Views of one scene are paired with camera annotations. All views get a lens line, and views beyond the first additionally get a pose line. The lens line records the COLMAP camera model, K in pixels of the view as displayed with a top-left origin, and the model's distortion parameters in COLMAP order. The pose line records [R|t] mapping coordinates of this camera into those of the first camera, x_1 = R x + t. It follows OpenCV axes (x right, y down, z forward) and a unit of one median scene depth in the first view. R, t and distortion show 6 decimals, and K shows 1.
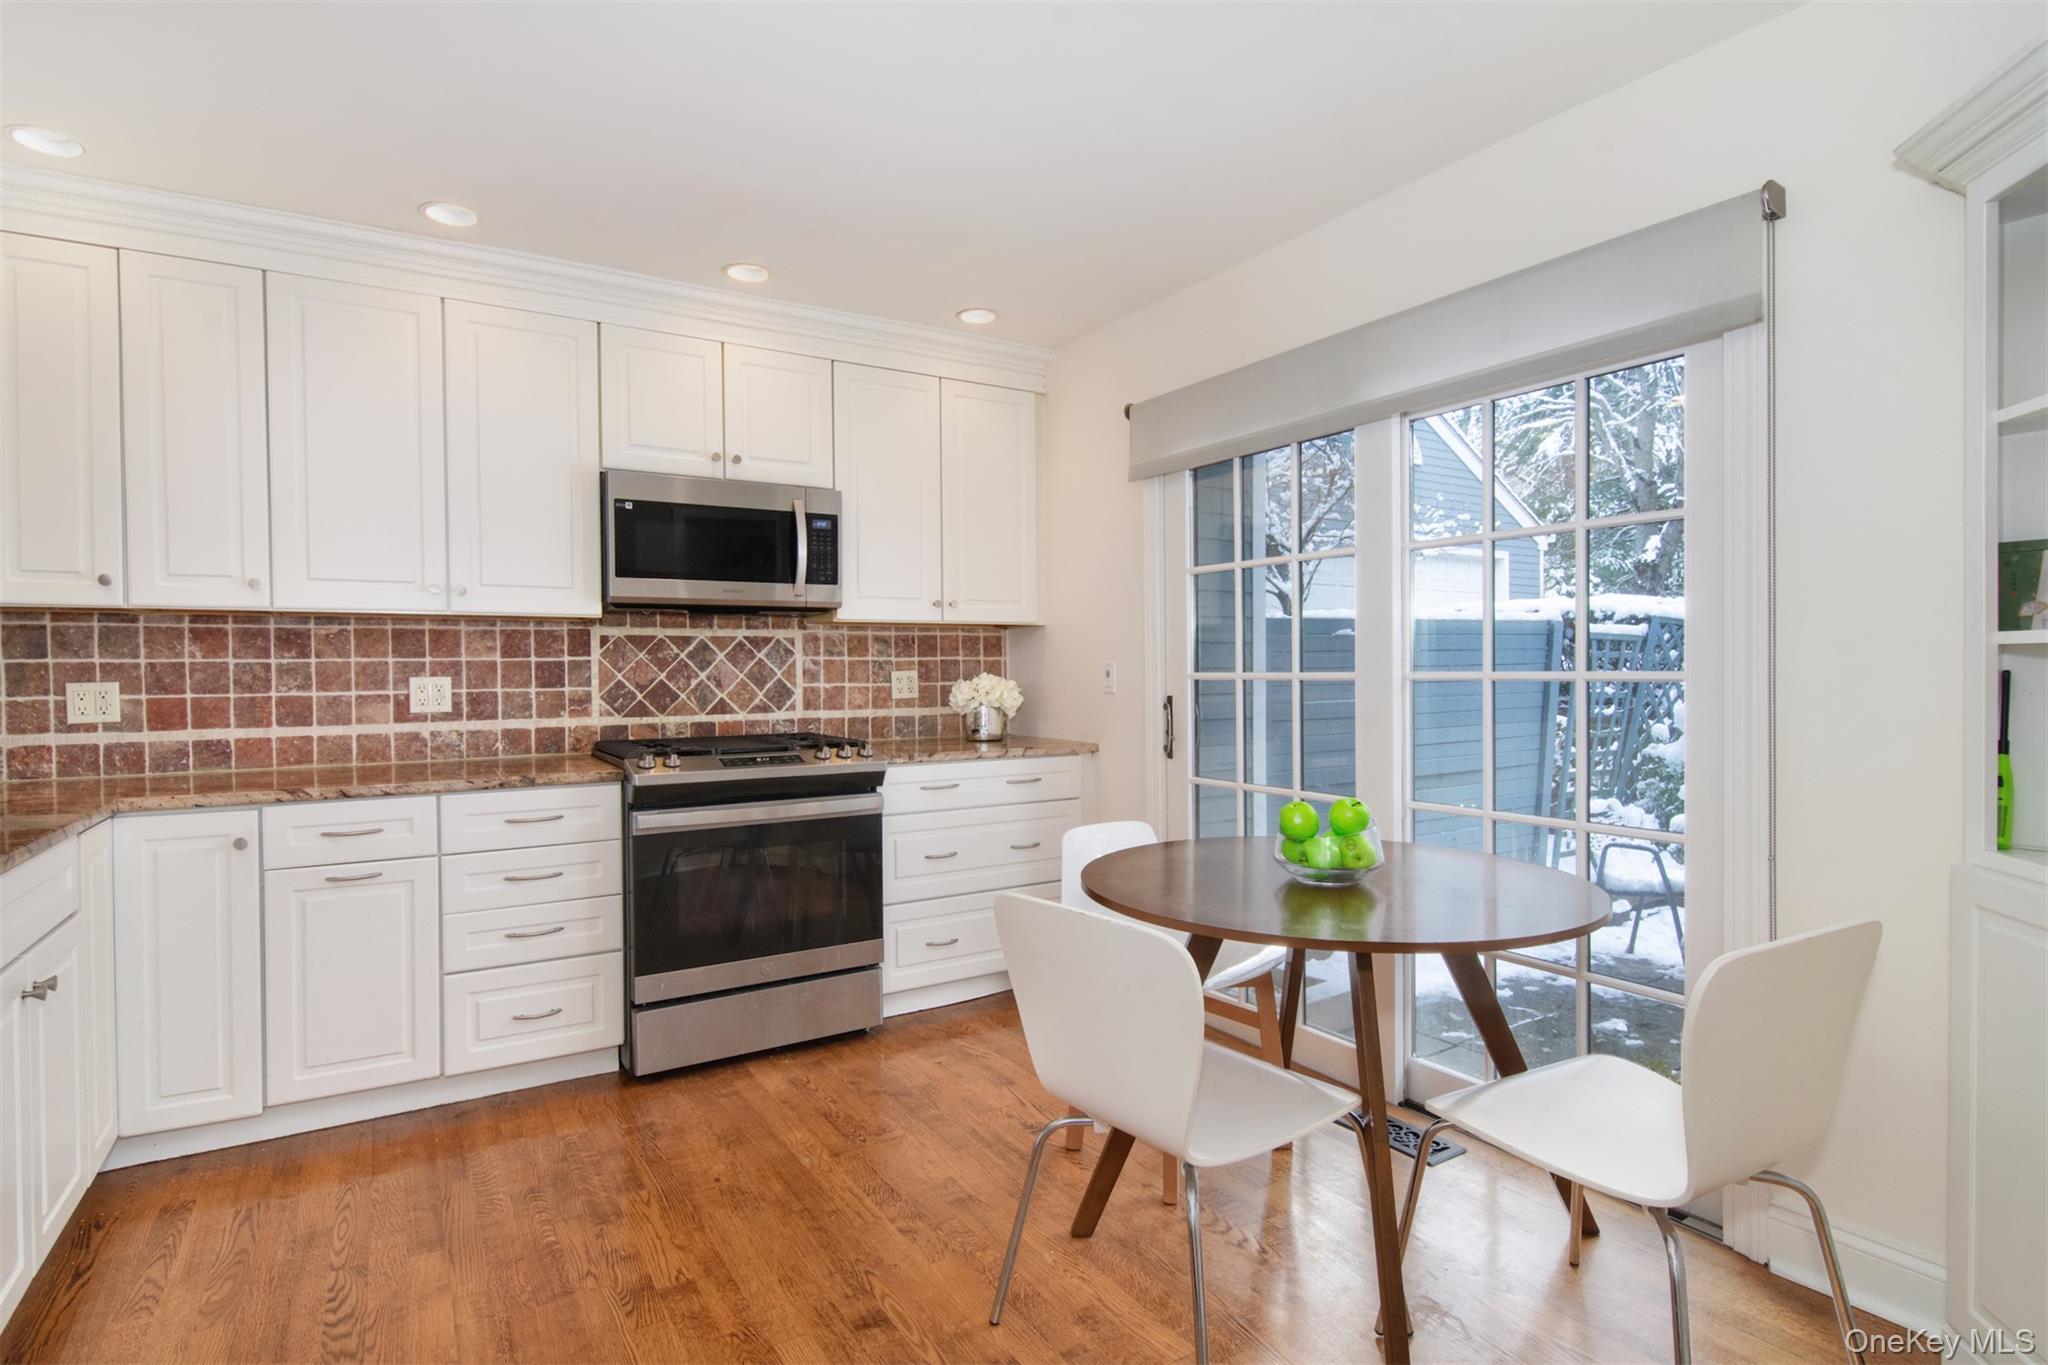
lens RADIAL K [[1004.1, 0, 1029.7], [0, 1004.1, 687.0], [0, 0, 1]] dist [-0.013266, -0.004772]
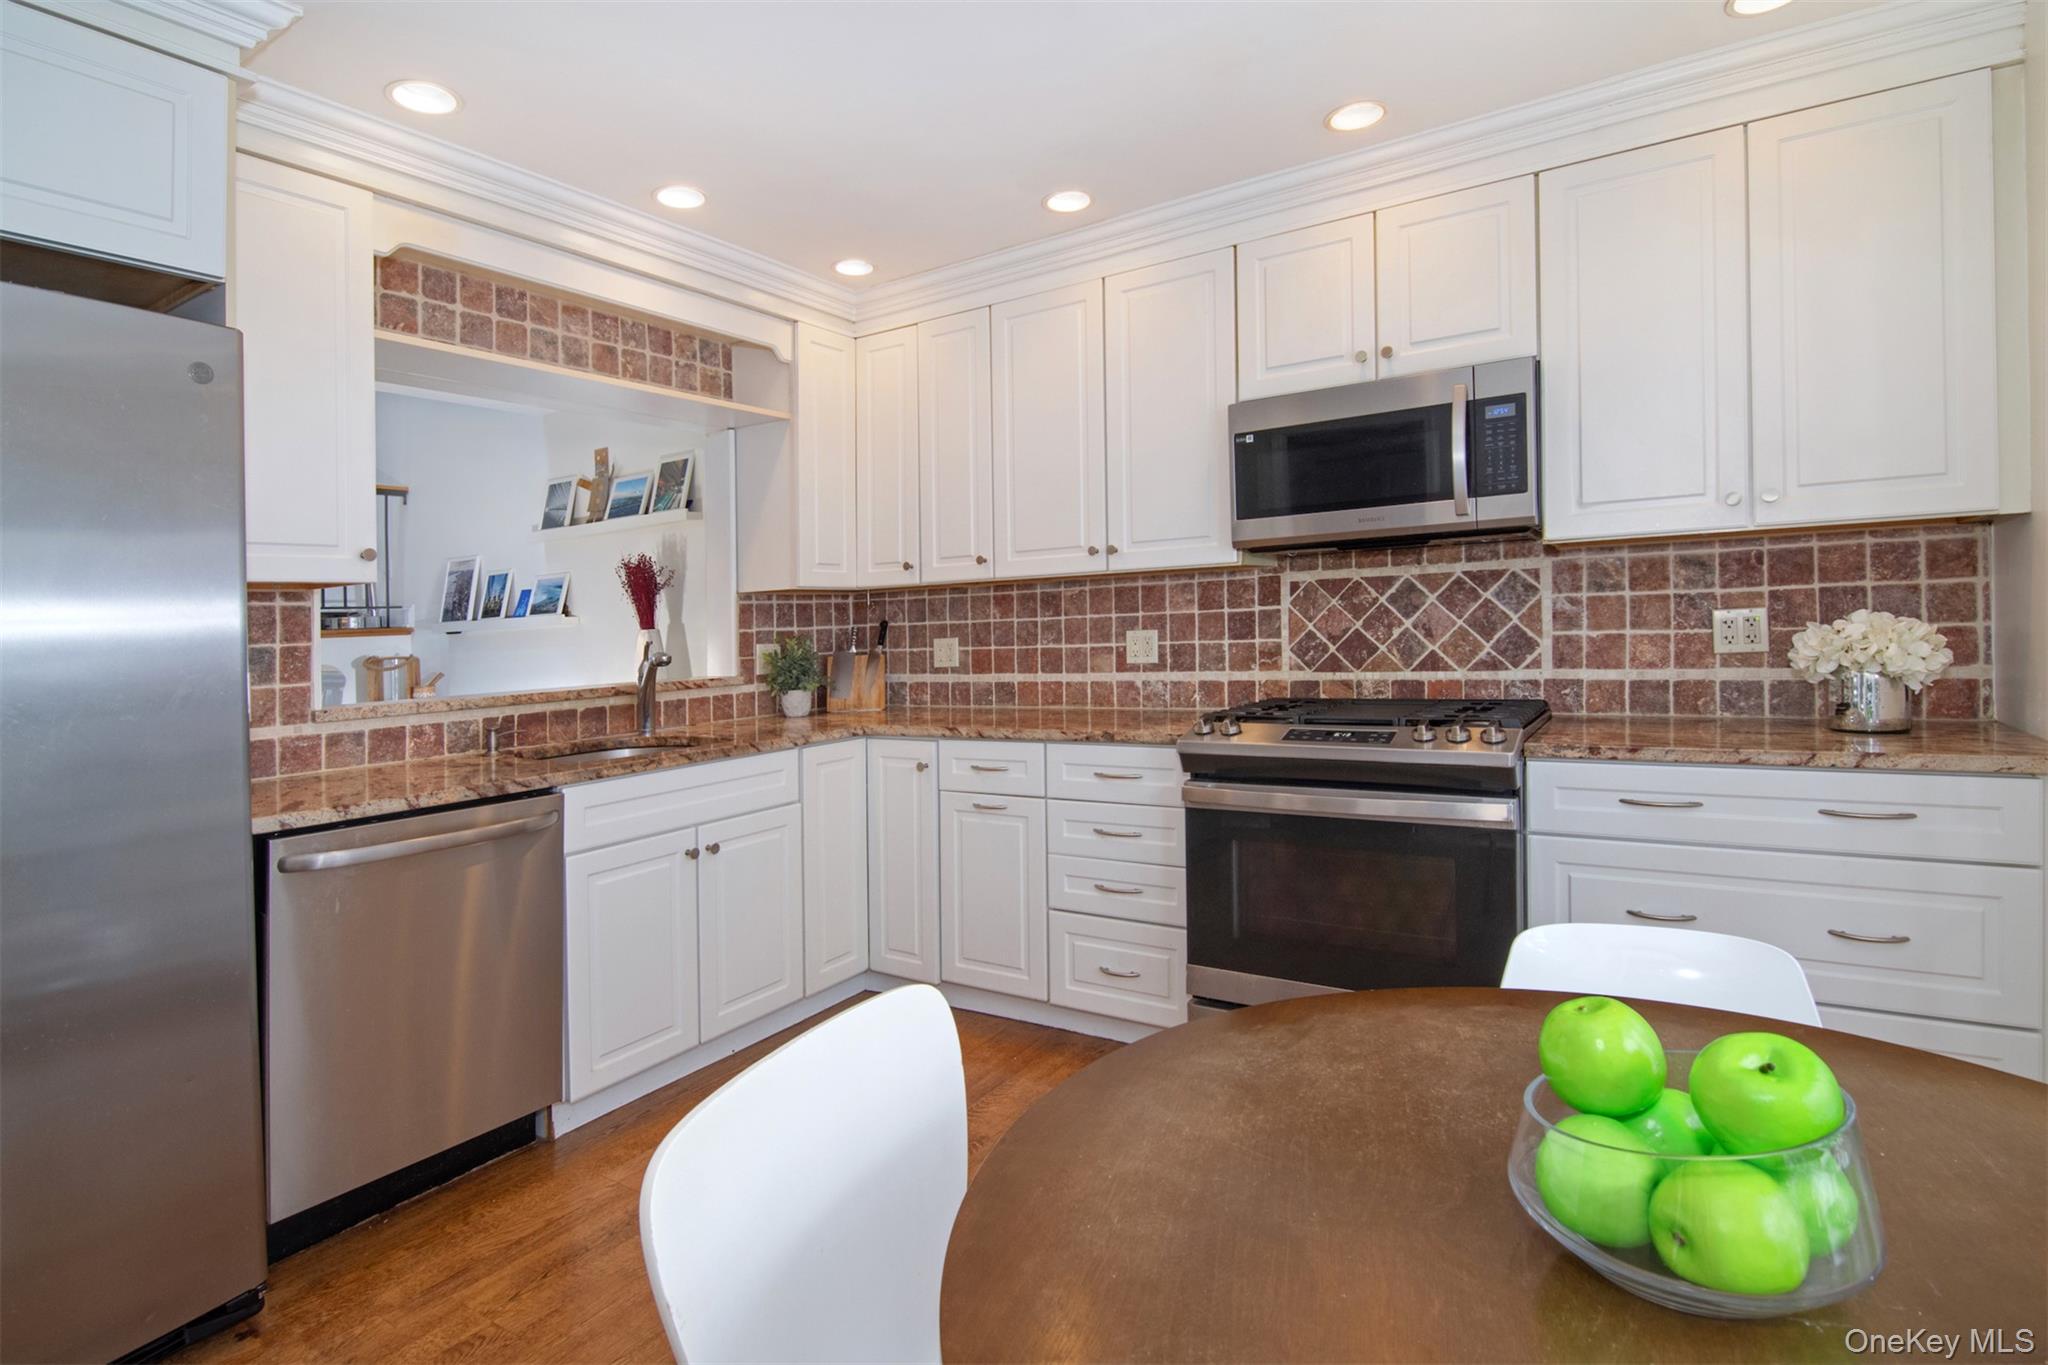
lens RADIAL K [[1004.1, 0, 1036.5], [0, 1004.1, 619.8], [0, 0, 1]] dist [-0.013266, -0.004772]
pose [[0.421186, -0.014043, -0.906866, 0.321089], [0.015727, 0.999843, -0.008179, -0.013643], [0.906838, -0.010817, 0.421340, 0.427317]]
